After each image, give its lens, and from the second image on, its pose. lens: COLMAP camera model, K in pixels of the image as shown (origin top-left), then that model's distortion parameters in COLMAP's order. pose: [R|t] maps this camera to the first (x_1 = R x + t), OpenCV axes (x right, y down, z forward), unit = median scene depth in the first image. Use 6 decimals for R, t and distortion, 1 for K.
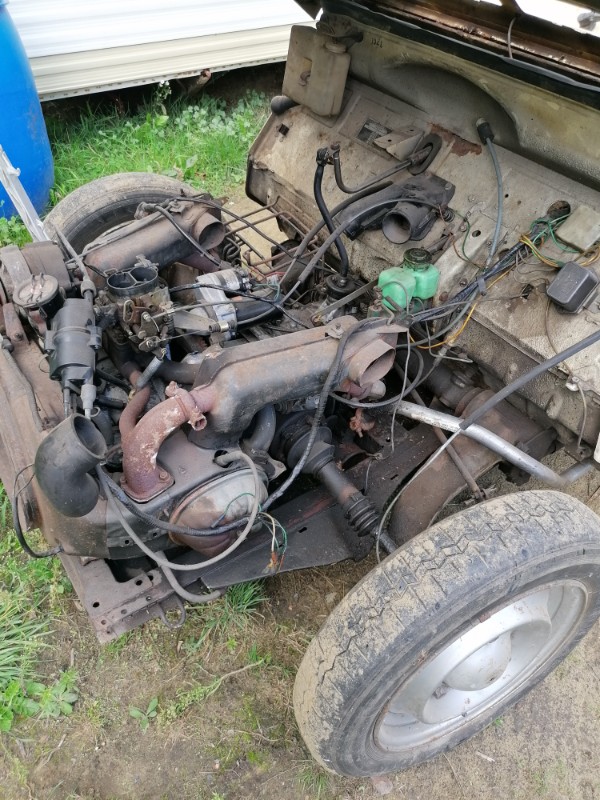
lens RADIAL K [[605.7, 0, 300.0], [0, 605.7, 400.0], [0, 0, 1]] dist [0.008215, 0.003743]
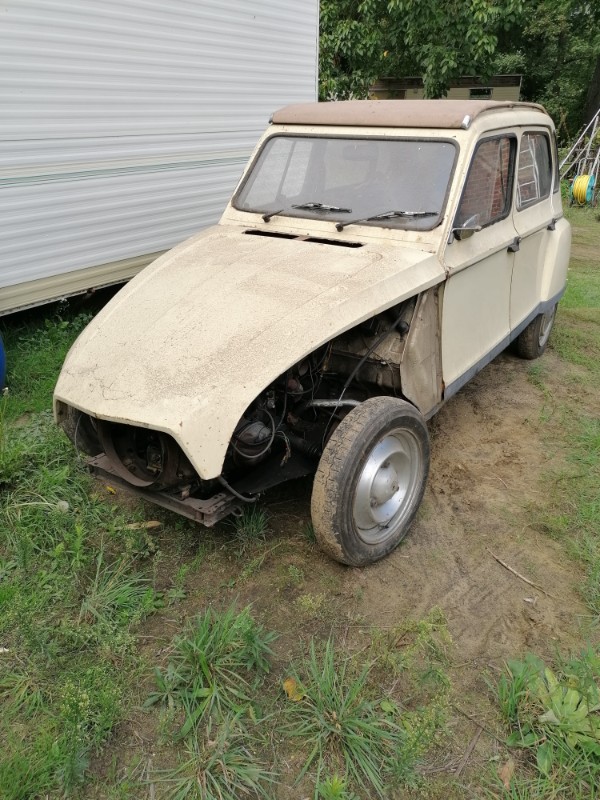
lens RADIAL K [[605.7, 0, 300.0], [0, 605.7, 400.0], [0, 0, 1]] dist [0.008215, 0.003743]
pose [[0.926884, -0.189099, 0.324234, -0.217253], [0.282171, 0.920680, -0.269682, 0.227214], [-0.247519, 0.341454, 0.906721, -0.334443]]
